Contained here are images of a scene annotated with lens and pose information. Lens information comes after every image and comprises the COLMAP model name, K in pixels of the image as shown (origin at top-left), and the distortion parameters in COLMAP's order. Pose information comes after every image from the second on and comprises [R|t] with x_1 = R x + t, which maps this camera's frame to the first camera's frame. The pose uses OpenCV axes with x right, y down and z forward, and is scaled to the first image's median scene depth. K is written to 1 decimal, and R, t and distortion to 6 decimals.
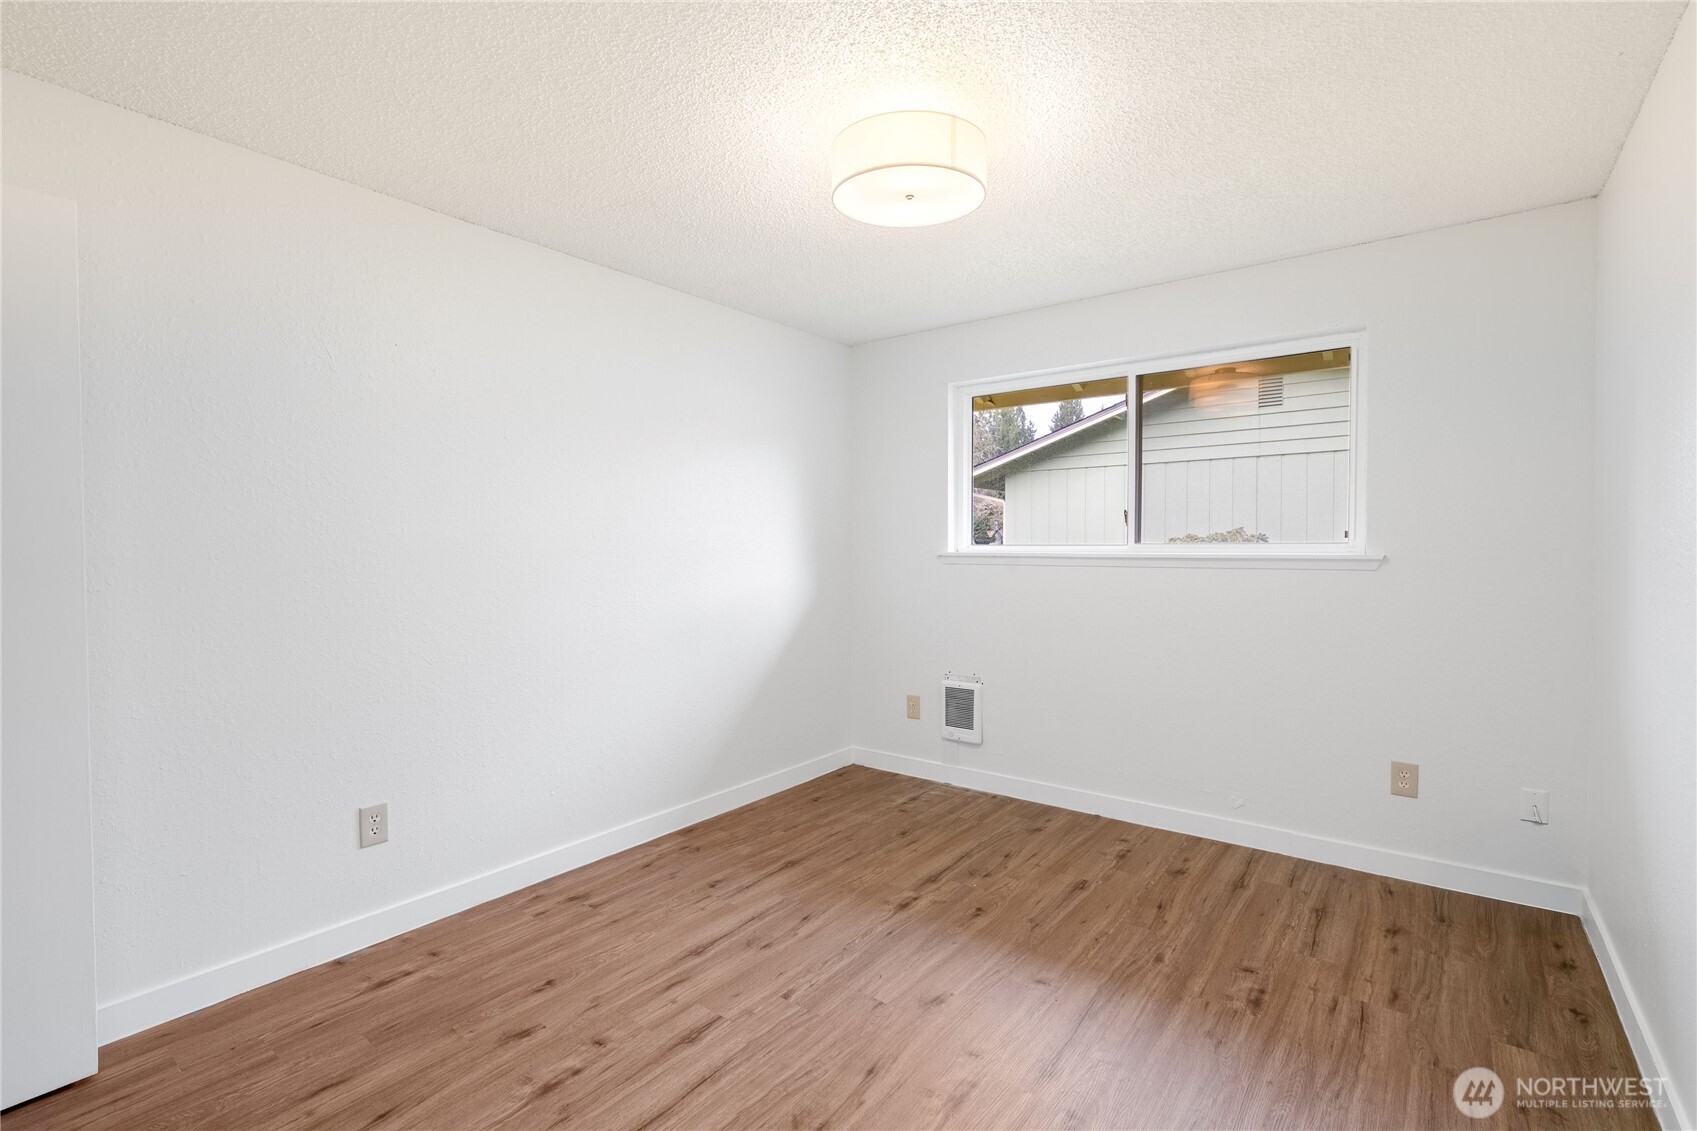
lens RADIAL K [[774.2, 0, 844.9], [0, 774.2, 554.6], [0, 0, 1]] dist [-0.001237, -0.000476]
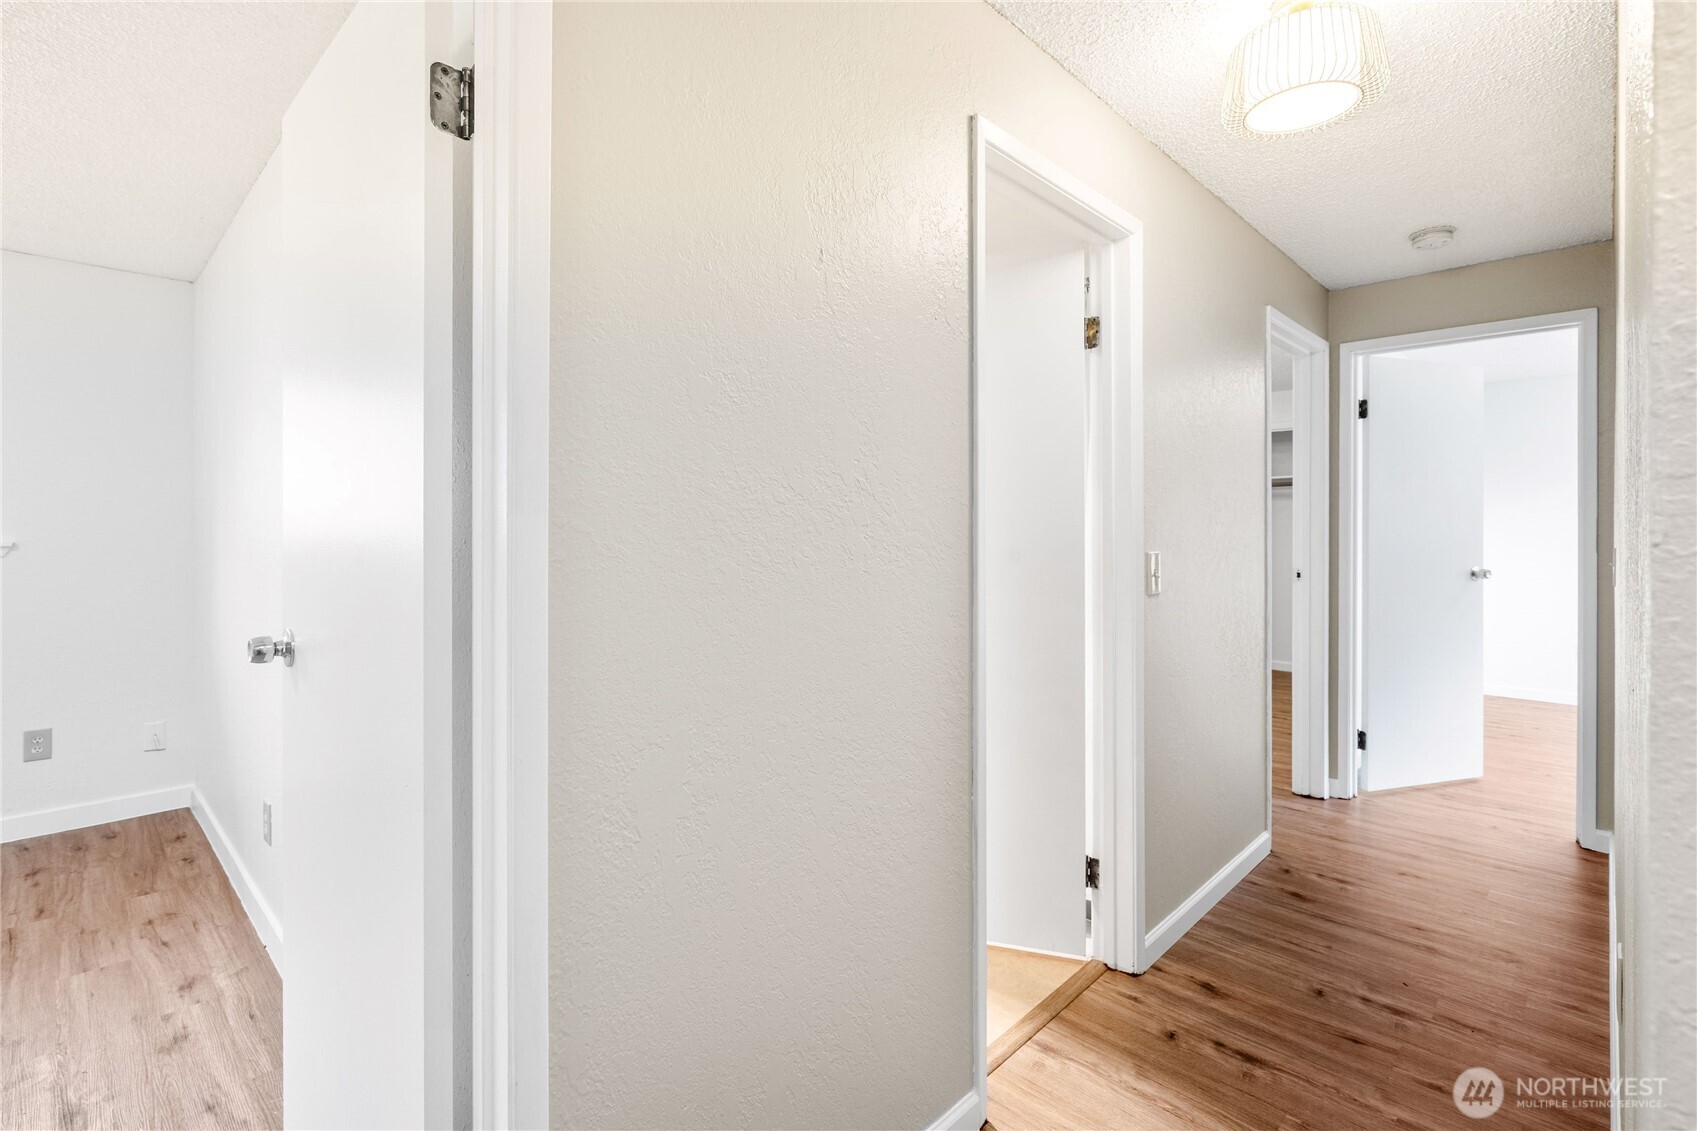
lens RADIAL K [[774.2, 0, 844.9], [0, 774.2, 554.6], [0, 0, 1]] dist [-0.001237, -0.000476]
pose [[0.112726, -0.017758, 0.993467, -0.304492], [0.000675, 0.999841, 0.017795, -0.001045], [-0.993626, -0.001336, 0.112720, -0.346102]]
